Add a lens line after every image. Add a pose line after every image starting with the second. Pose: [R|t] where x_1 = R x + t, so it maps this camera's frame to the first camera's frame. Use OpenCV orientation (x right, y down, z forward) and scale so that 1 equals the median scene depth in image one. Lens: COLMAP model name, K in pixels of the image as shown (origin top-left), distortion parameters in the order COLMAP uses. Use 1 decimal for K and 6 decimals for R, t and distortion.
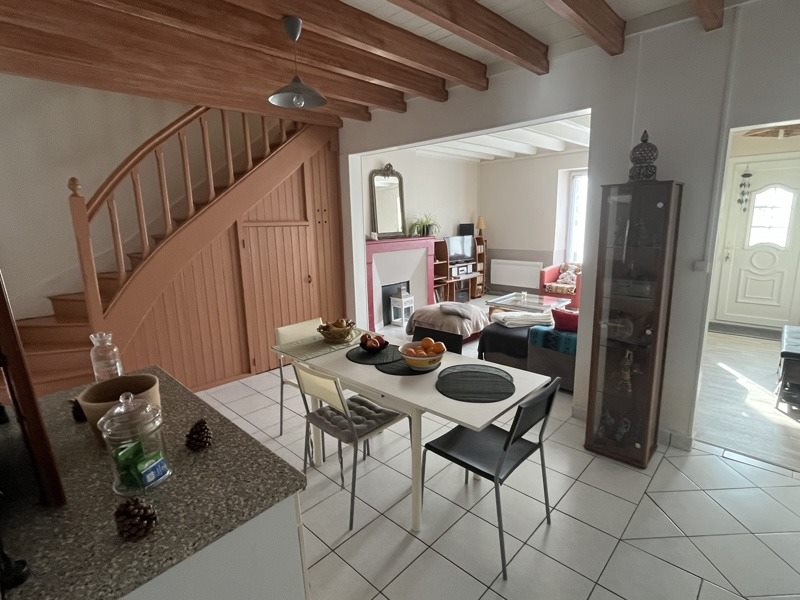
lens RADIAL K [[411.6, 0, 400.0], [0, 411.6, 300.0], [0, 0, 1]] dist [-0.022882, -0.000415]
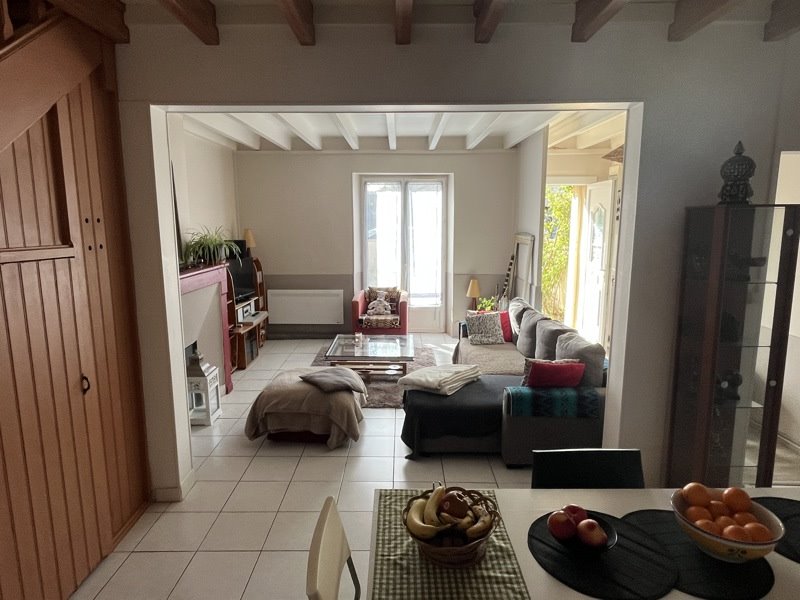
lens RADIAL K [[486.4, 0, 400.0], [0, 486.4, 300.0], [0, 0, 1]] dist [0.031024, -0.000420]
pose [[0.726199, -0.088909, 0.681711, -0.307107], [0.119378, 0.992846, 0.002318, -0.093677], [-0.677041, 0.079699, 0.731617, 0.388664]]
